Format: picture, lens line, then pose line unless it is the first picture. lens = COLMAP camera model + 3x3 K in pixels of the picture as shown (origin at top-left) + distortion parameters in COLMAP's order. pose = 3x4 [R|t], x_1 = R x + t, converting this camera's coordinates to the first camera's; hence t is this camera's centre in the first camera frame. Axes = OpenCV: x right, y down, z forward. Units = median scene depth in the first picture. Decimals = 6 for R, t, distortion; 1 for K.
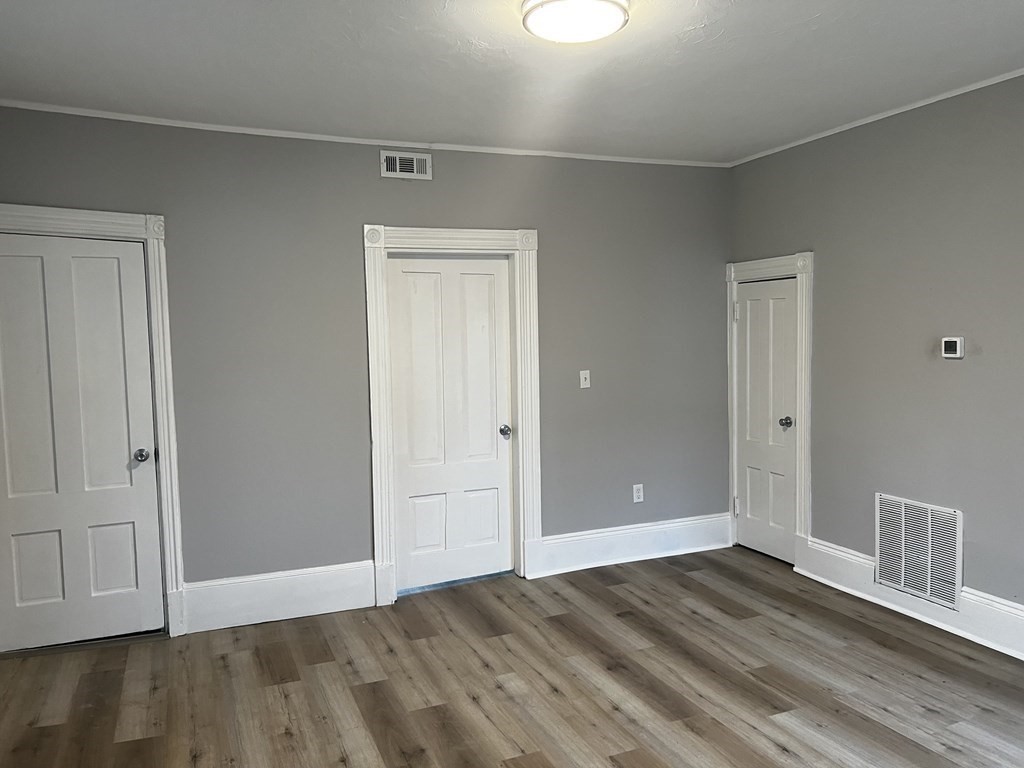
lens RADIAL K [[774.9, 0, 516.5], [0, 774.9, 377.6], [0, 0, 1]] dist [0.057088, -0.054354]
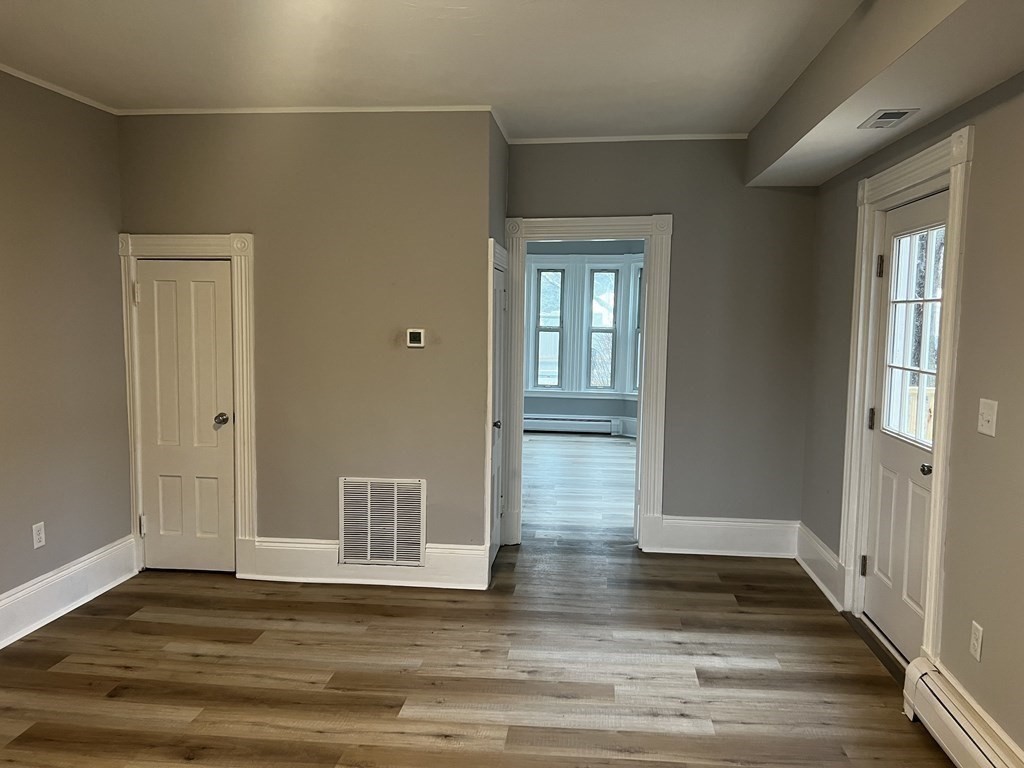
lens RADIAL K [[776.3, 0, 525.3], [0, 776.3, 381.9], [0, 0, 1]] dist [0.079228, -0.082947]
pose [[0.489448, -0.050280, 0.870582, -0.329307], [0.032007, 0.998699, 0.039685, -0.013232], [-0.871445, 0.008441, 0.490421, 0.290467]]
